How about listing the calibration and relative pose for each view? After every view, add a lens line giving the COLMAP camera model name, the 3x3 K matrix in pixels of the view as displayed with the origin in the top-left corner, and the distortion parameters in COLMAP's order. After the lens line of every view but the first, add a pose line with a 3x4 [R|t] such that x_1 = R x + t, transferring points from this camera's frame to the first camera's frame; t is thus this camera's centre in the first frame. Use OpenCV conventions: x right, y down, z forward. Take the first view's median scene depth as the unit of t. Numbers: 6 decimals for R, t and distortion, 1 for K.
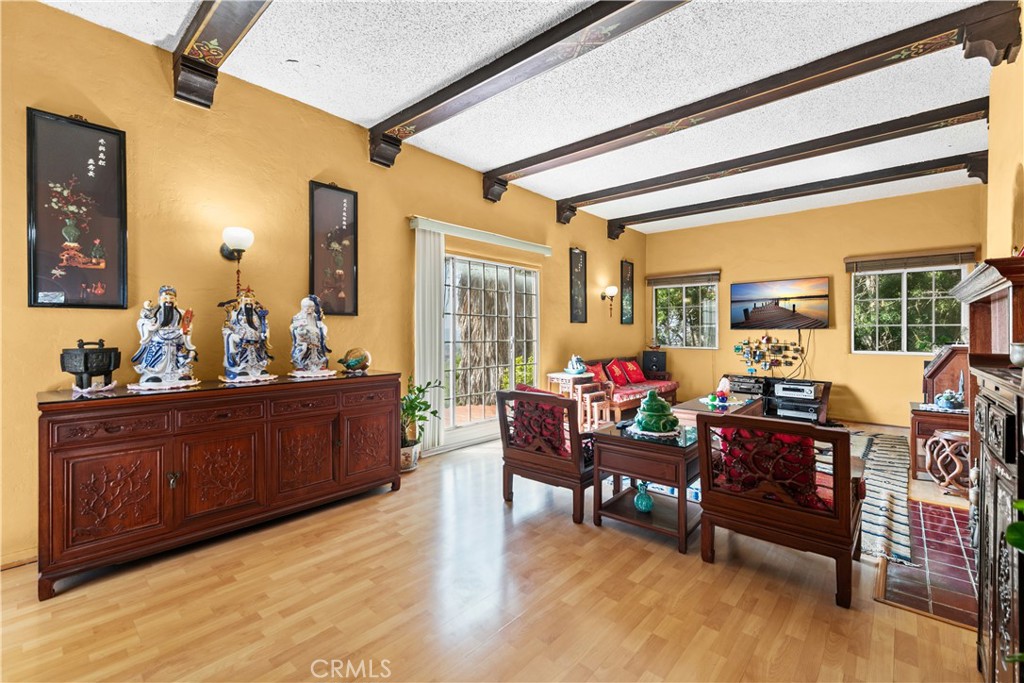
lens RADIAL K [[438.0, 0, 503.7], [0, 438.0, 334.1], [0, 0, 1]] dist [0.002500, -0.000825]
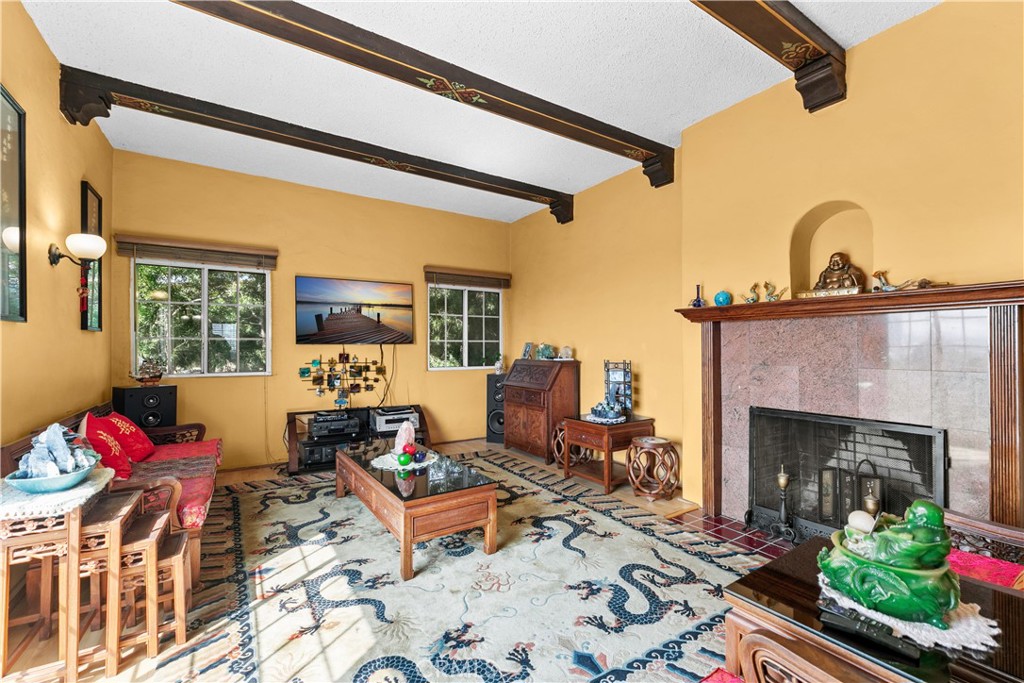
lens RADIAL K [[438.0, 0, 513.6], [0, 438.0, 344.9], [0, 0, 1]] dist [0.002500, -0.000825]
pose [[0.237336, 0.004466, 0.971417, -0.054023], [0.003482, 0.999979, -0.005448, -0.004471], [-0.971421, 0.004676, 0.237316, 0.568752]]
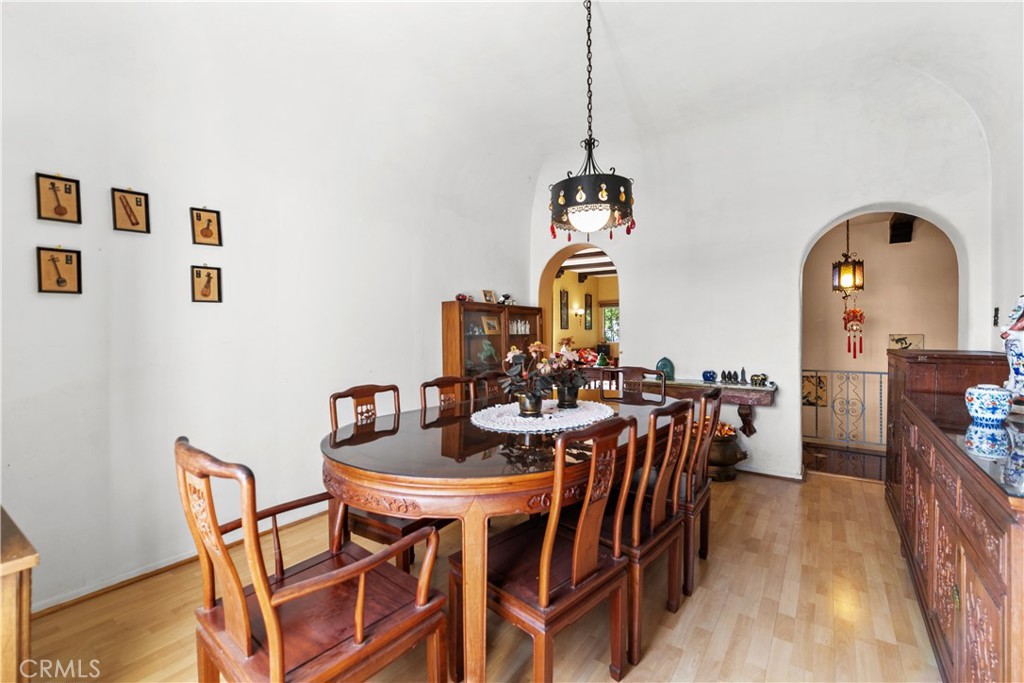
lens RADIAL K [[438.0, 0, 511.0], [0, 438.0, 340.1], [0, 0, 1]] dist [0.002500, -0.000825]
pose [[0.993176, -0.007805, 0.116365, -0.284194], [0.006226, 0.999884, 0.013922, -0.005986], [-0.116460, -0.013102, 0.993109, -0.869978]]
